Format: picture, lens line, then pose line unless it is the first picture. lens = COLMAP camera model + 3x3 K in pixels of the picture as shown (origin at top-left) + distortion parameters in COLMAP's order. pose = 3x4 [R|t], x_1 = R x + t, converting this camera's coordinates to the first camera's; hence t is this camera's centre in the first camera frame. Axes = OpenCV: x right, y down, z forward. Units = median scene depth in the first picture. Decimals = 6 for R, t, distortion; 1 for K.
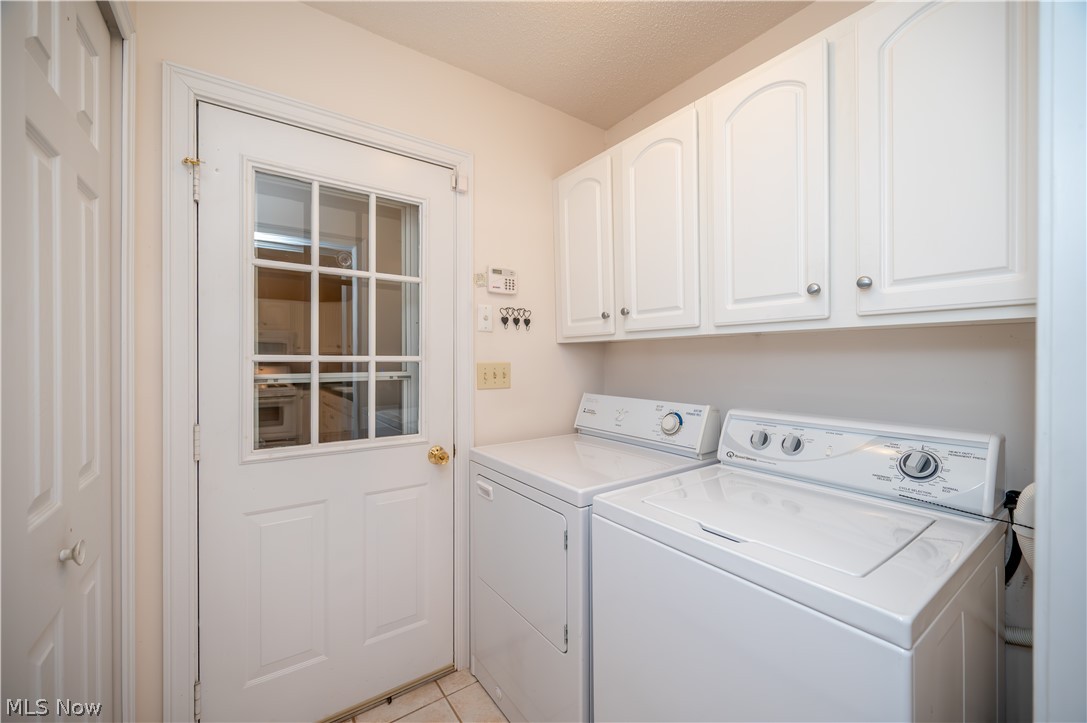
lens RADIAL K [[435.0, 0, 543.5], [0, 435.0, 361.5], [0, 0, 1]] dist [0.000408, 0.000008]
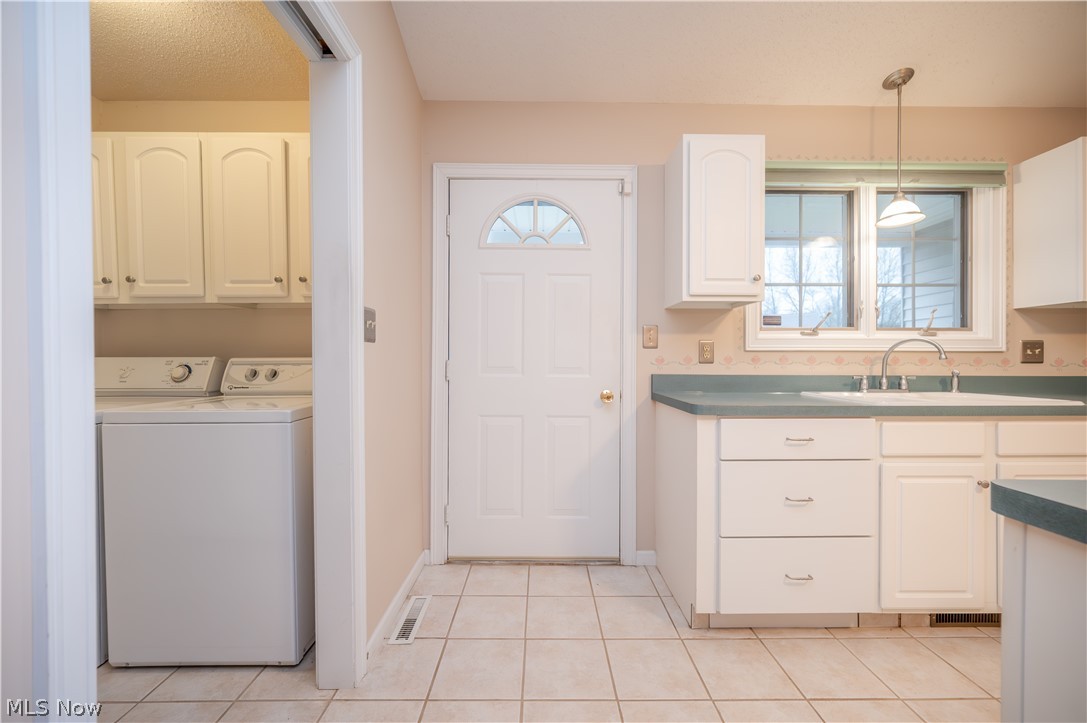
lens RADIAL K [[444.0, 0, 537.4], [0, 444.0, 361.7], [0, 0, 1]] dist [0.000493, -0.000061]
pose [[0.583631, -0.010043, 0.811957, -0.162244], [0.004380, 0.999948, 0.009219, 0.111676], [-0.812007, -0.001824, 0.583644, -0.647314]]
